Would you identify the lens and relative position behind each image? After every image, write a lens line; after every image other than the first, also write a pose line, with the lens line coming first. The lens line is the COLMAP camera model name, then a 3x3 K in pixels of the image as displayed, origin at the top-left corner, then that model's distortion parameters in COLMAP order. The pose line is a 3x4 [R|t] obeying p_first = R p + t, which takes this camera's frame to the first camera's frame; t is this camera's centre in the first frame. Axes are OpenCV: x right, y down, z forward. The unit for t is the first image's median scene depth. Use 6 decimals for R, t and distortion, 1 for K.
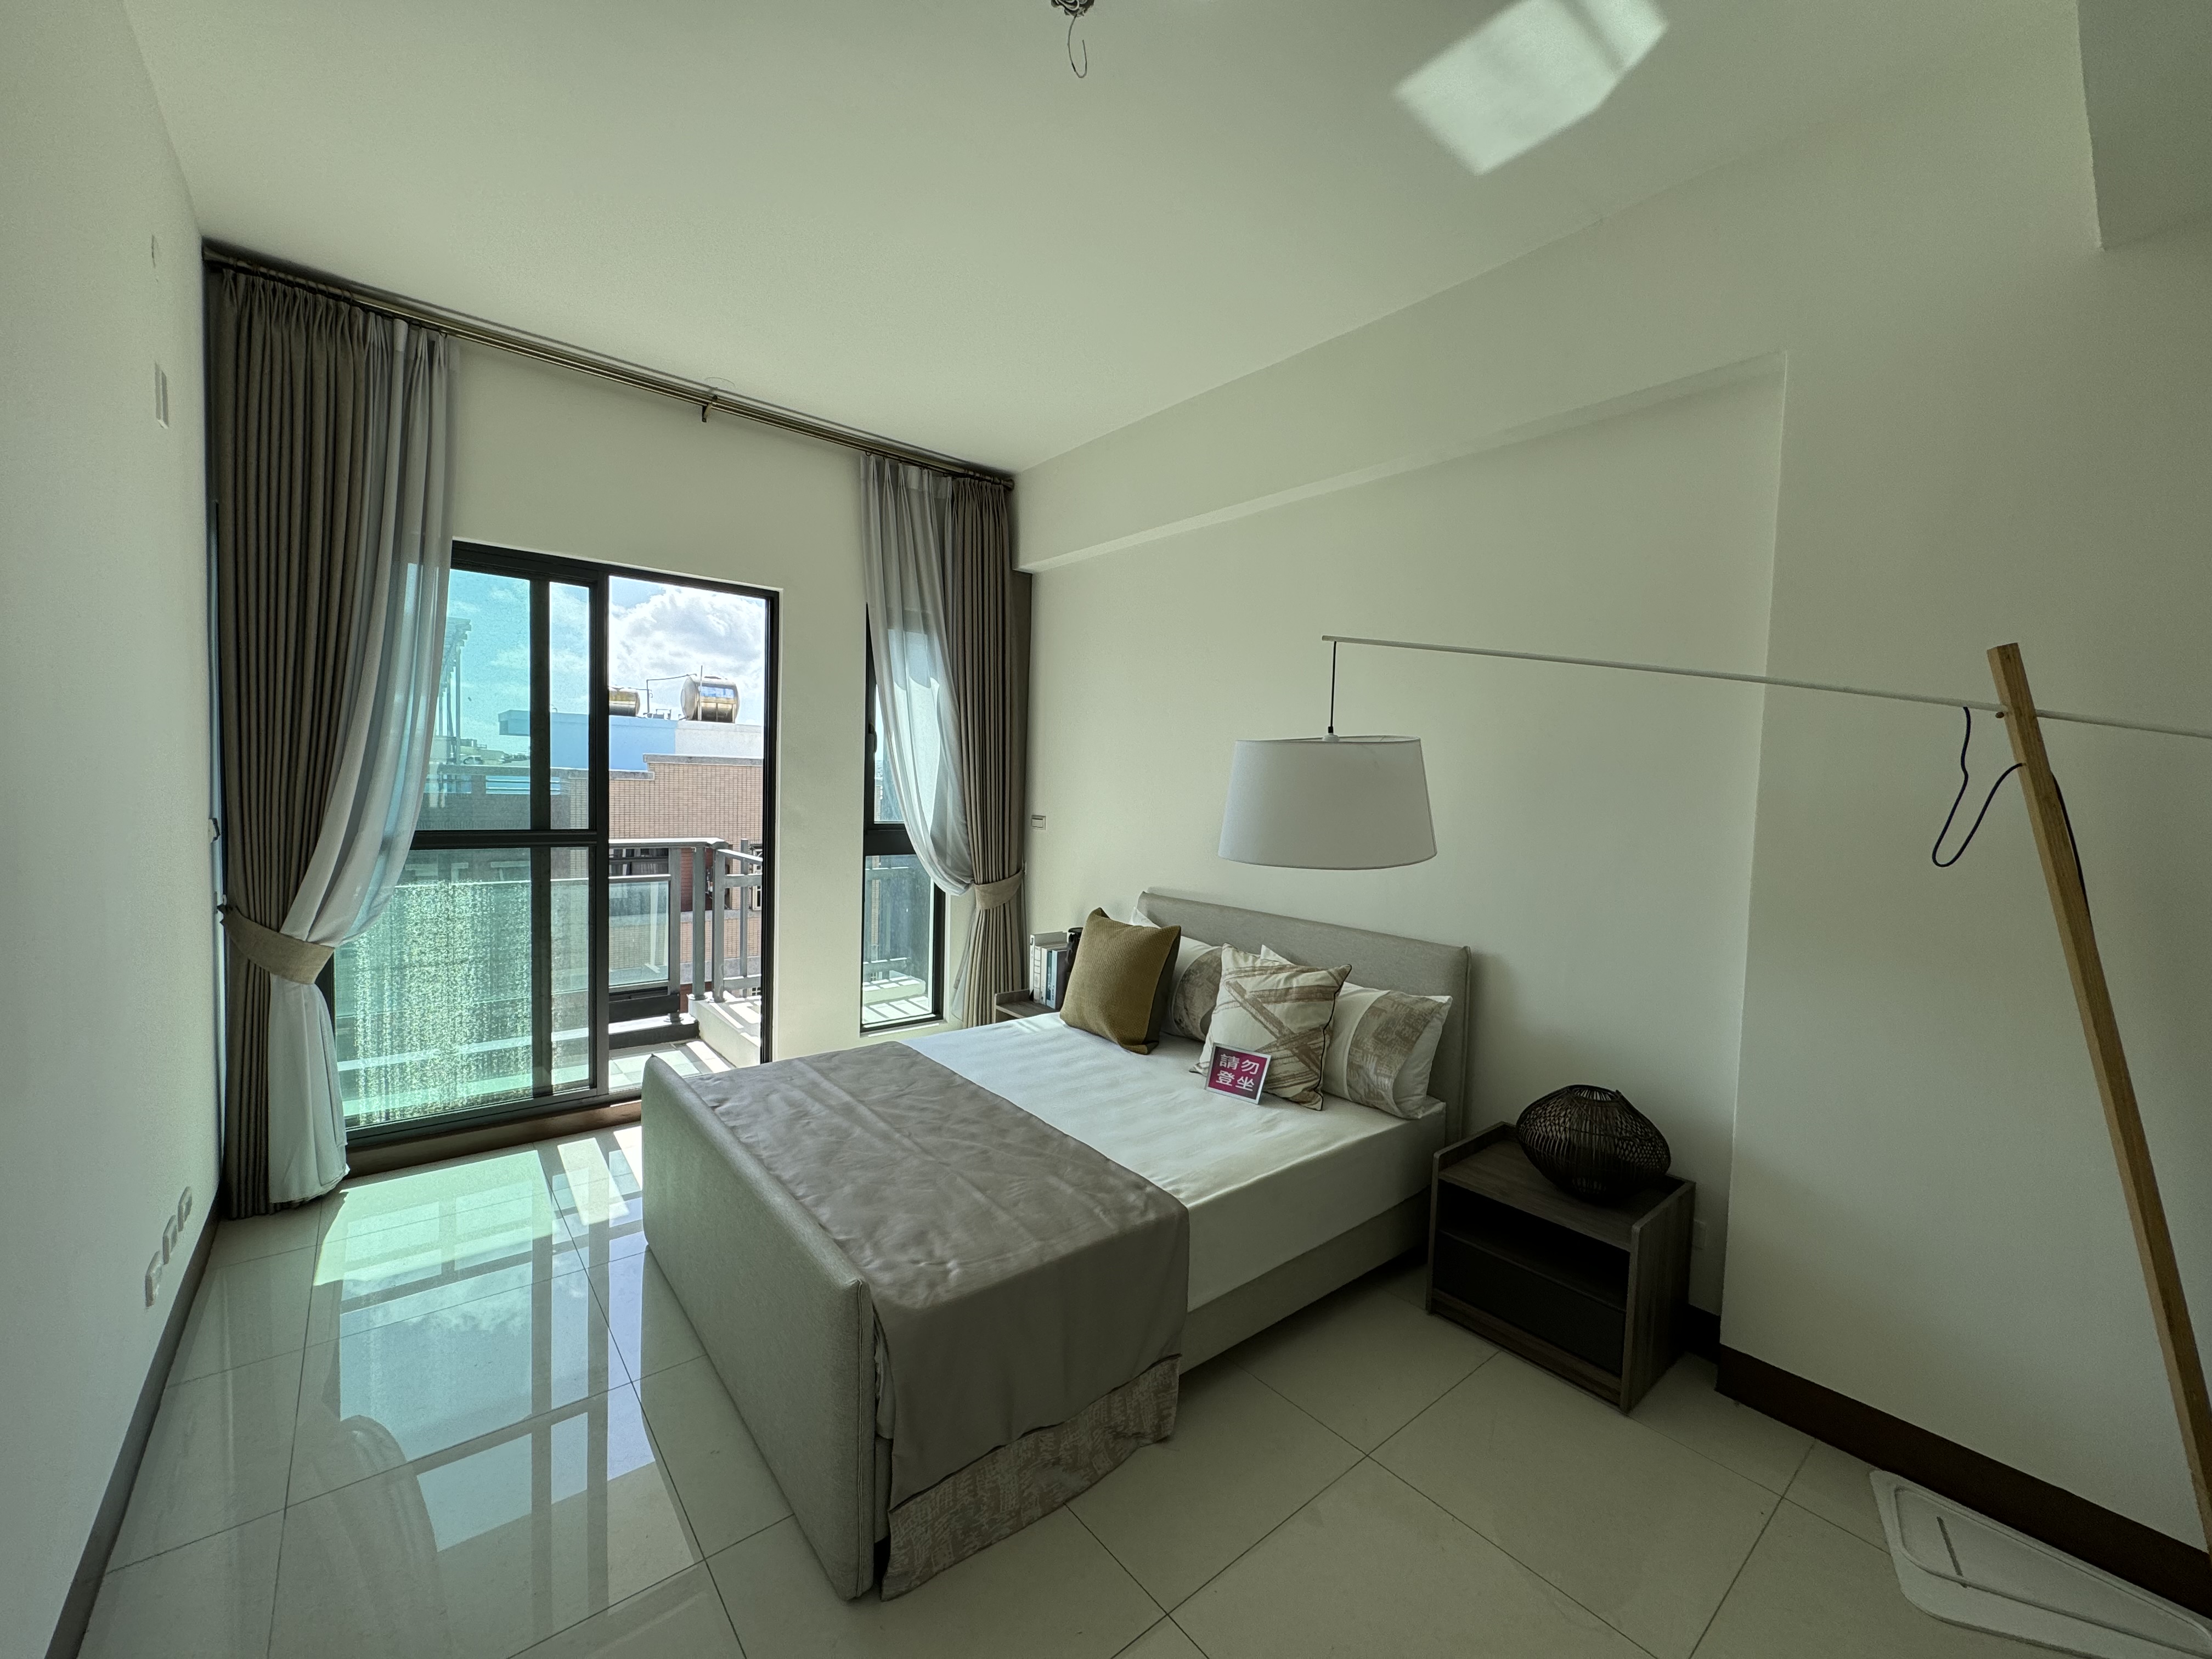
lens RADIAL K [[892.2, 0, 1099.3], [0, 892.2, 820.4], [0, 0, 1]] dist [-0.004308, -0.000313]
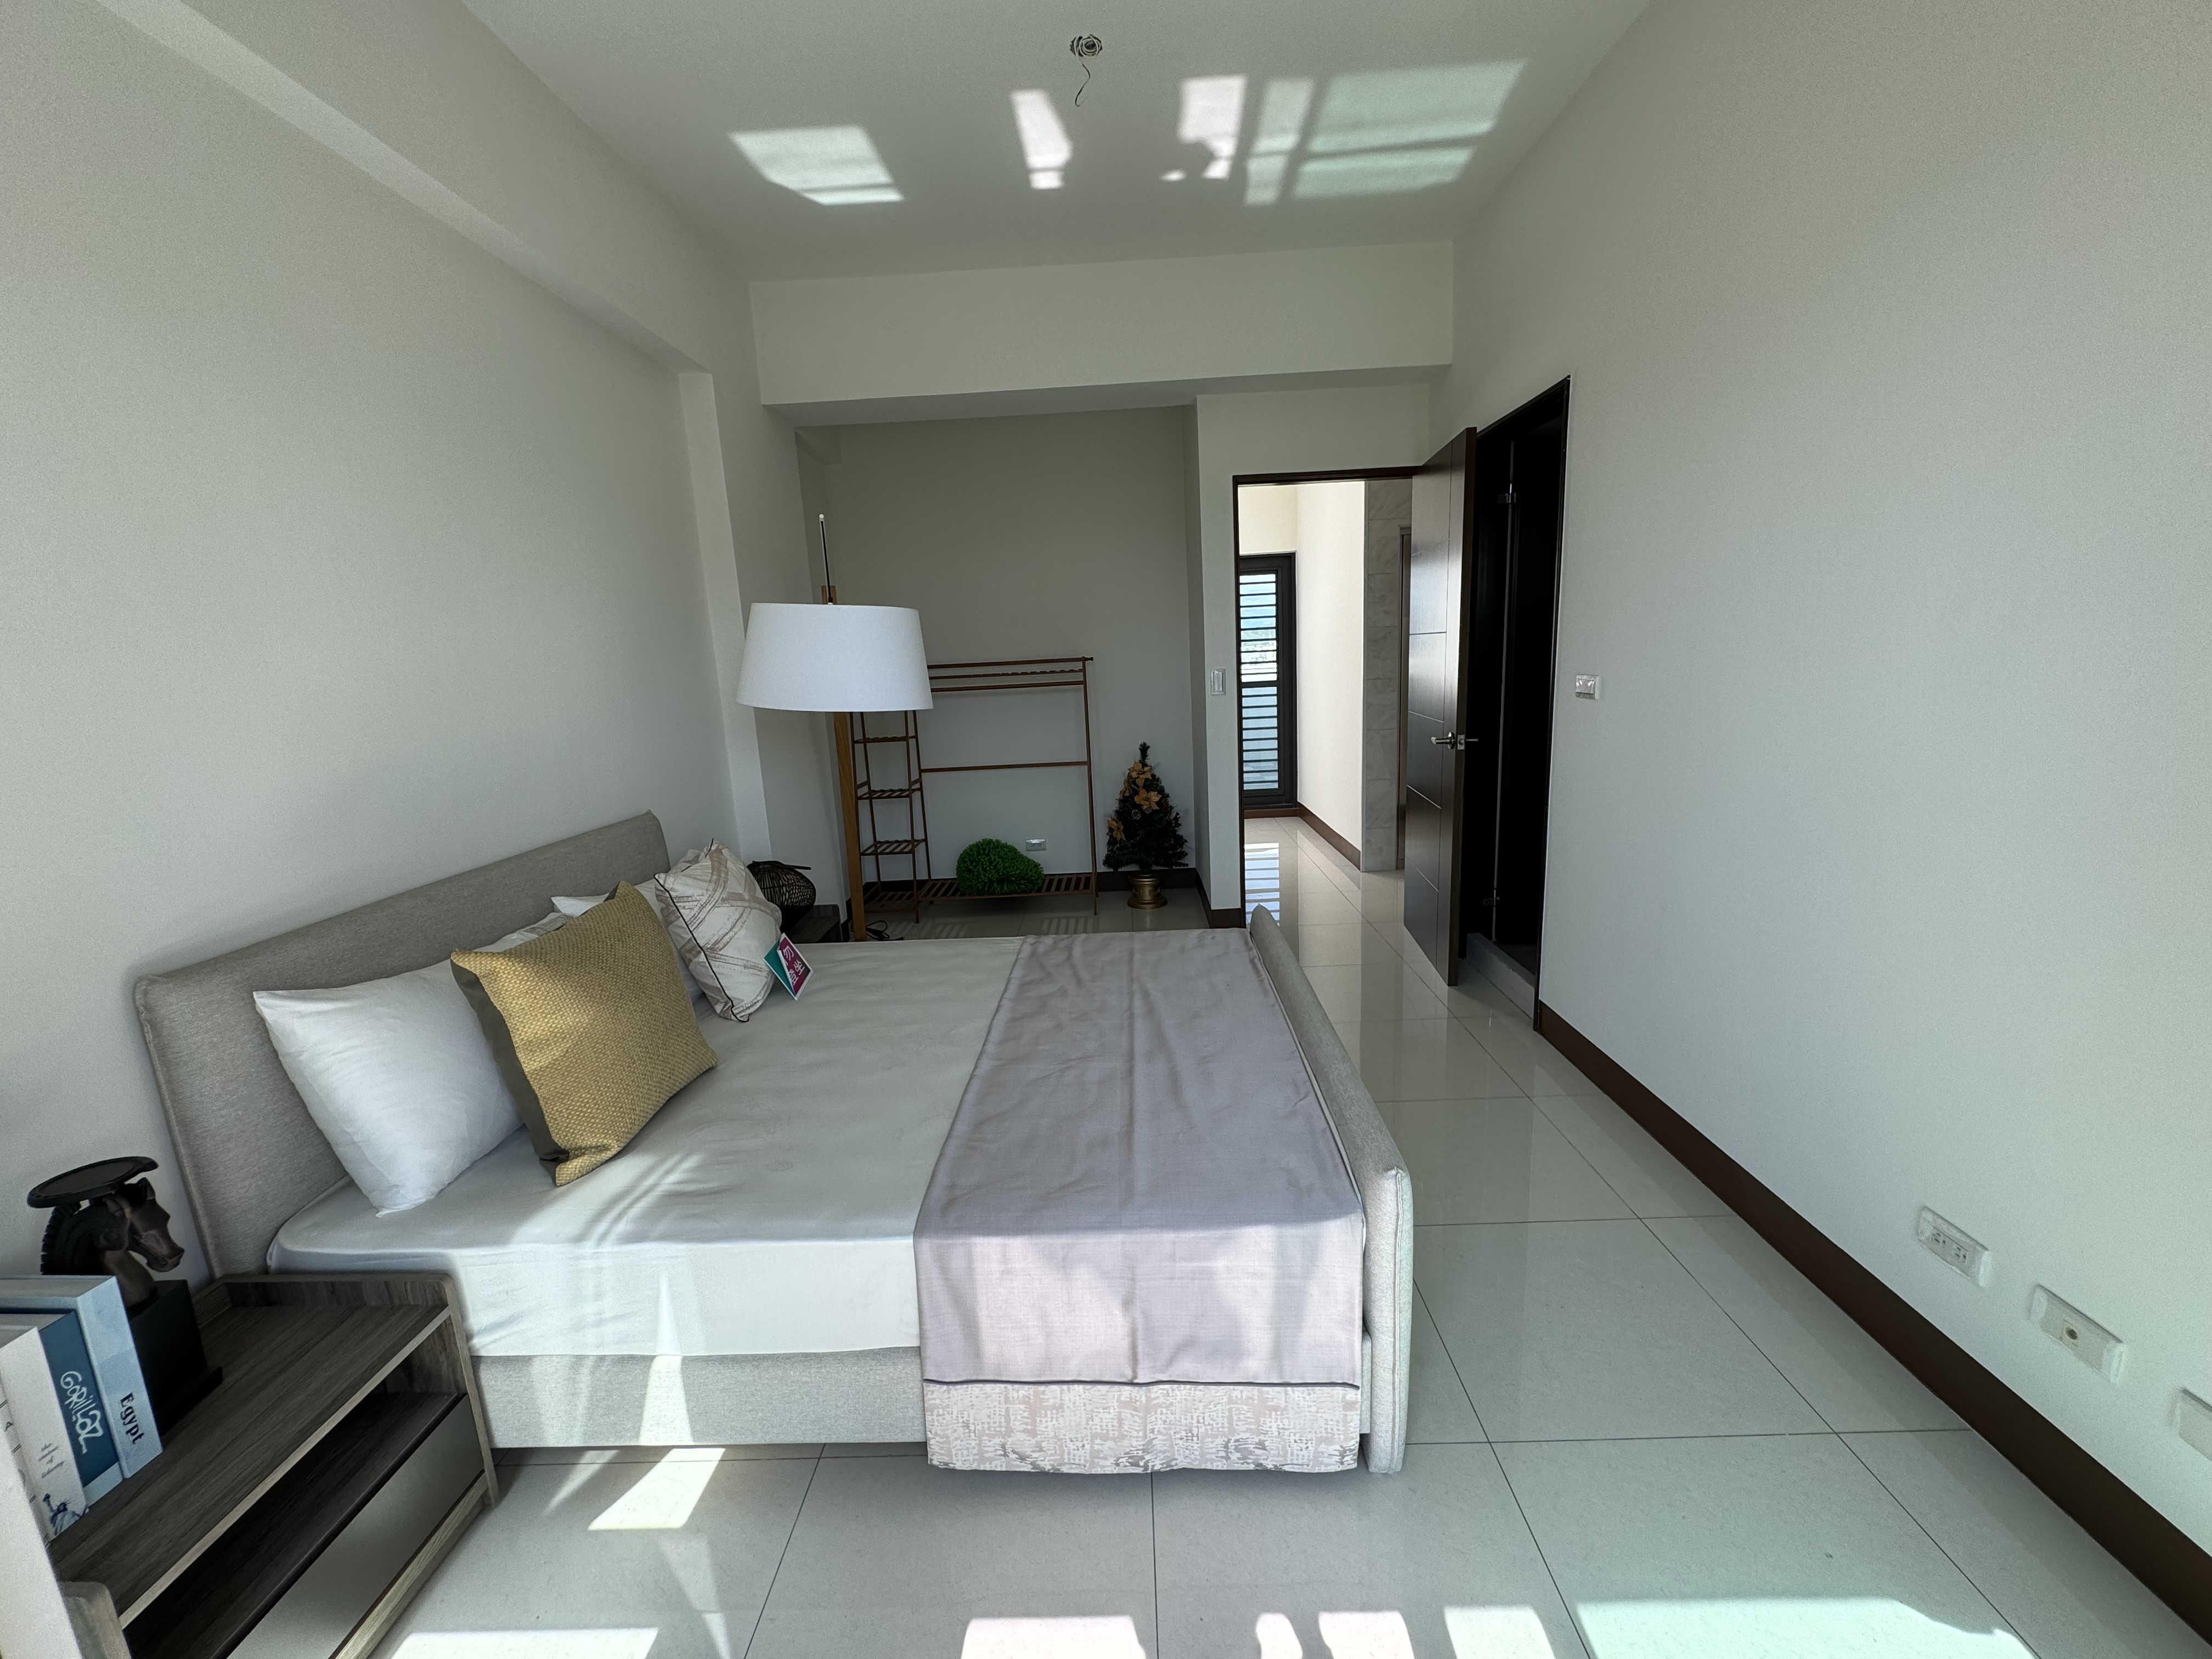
lens RADIAL K [[892.2, 0, 1102.0], [0, 892.2, 824.6], [0, 0, 1]] dist [-0.004308, -0.000313]
pose [[-0.764091, -0.116007, 0.634593, -0.746267], [0.050517, 0.969918, 0.238132, -0.076705], [-0.643128, 0.214012, -0.735245, 1.598252]]
